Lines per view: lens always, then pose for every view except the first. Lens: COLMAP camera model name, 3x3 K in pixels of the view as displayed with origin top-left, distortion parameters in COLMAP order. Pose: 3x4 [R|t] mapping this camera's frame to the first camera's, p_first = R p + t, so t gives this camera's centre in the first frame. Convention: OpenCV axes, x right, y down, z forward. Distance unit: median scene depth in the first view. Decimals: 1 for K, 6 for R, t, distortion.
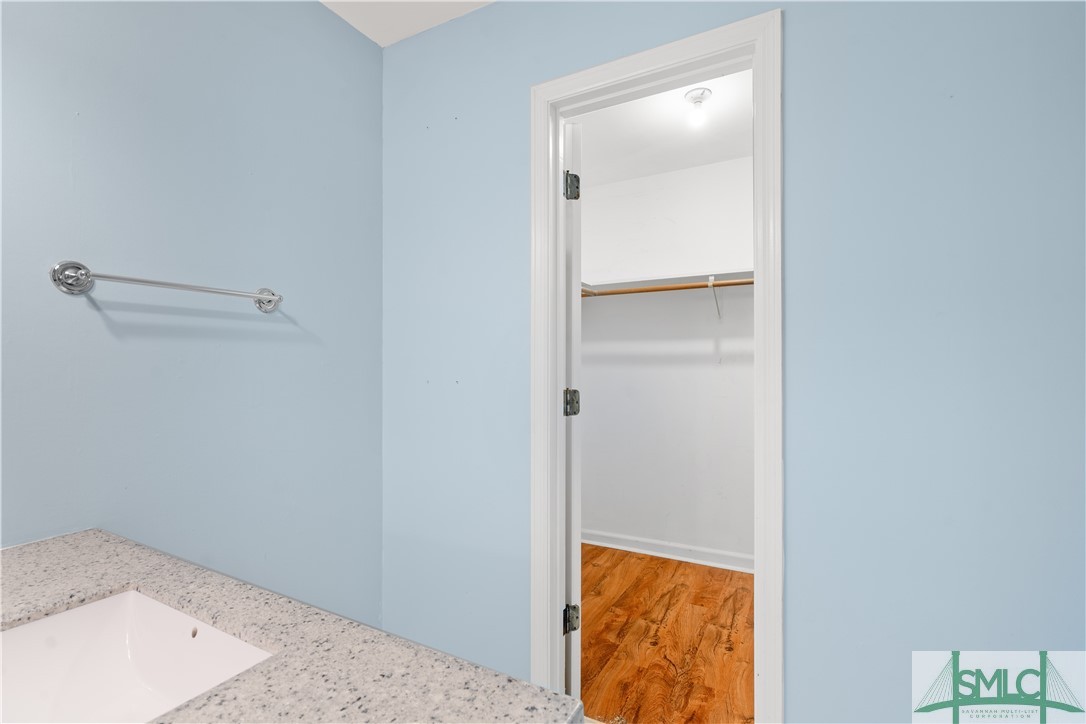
lens RADIAL K [[497.0, 0, 540.7], [0, 497.0, 372.7], [0, 0, 1]] dist [-0.003322, -0.000306]
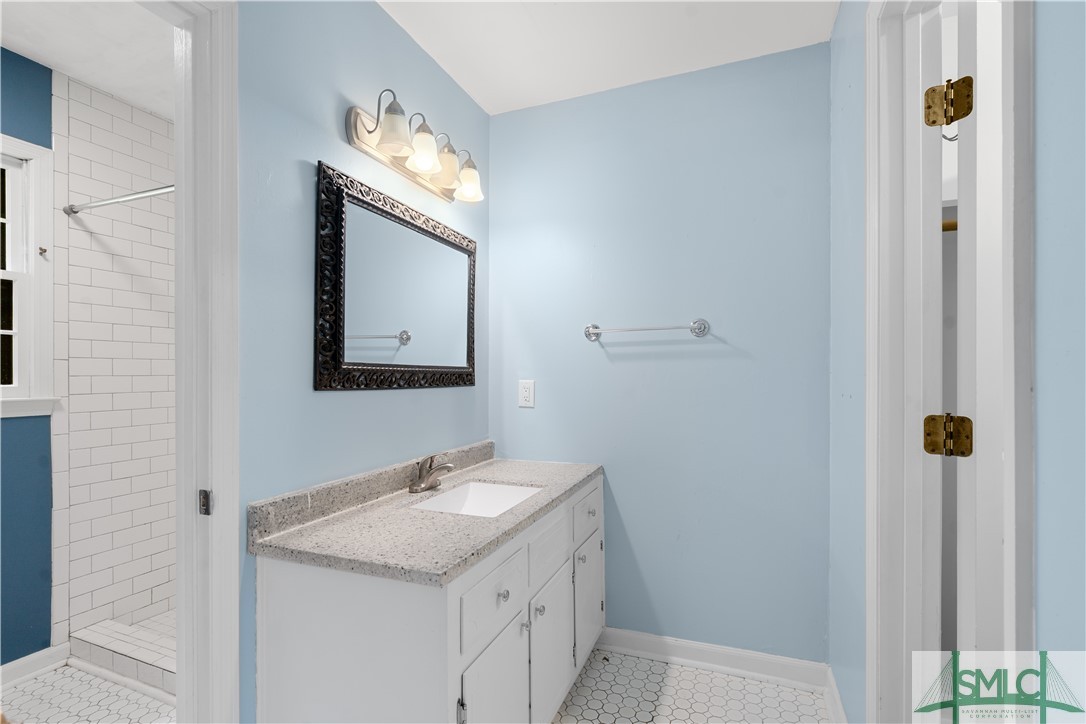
lens RADIAL K [[497.0, 0, 540.7], [0, 497.0, 372.7], [0, 0, 1]] dist [-0.003322, -0.000306]
pose [[0.103743, -0.002916, -0.994600, 0.733158], [-0.001748, 0.999994, -0.003114, -0.021351], [0.994603, 0.002061, 0.103737, 0.452641]]
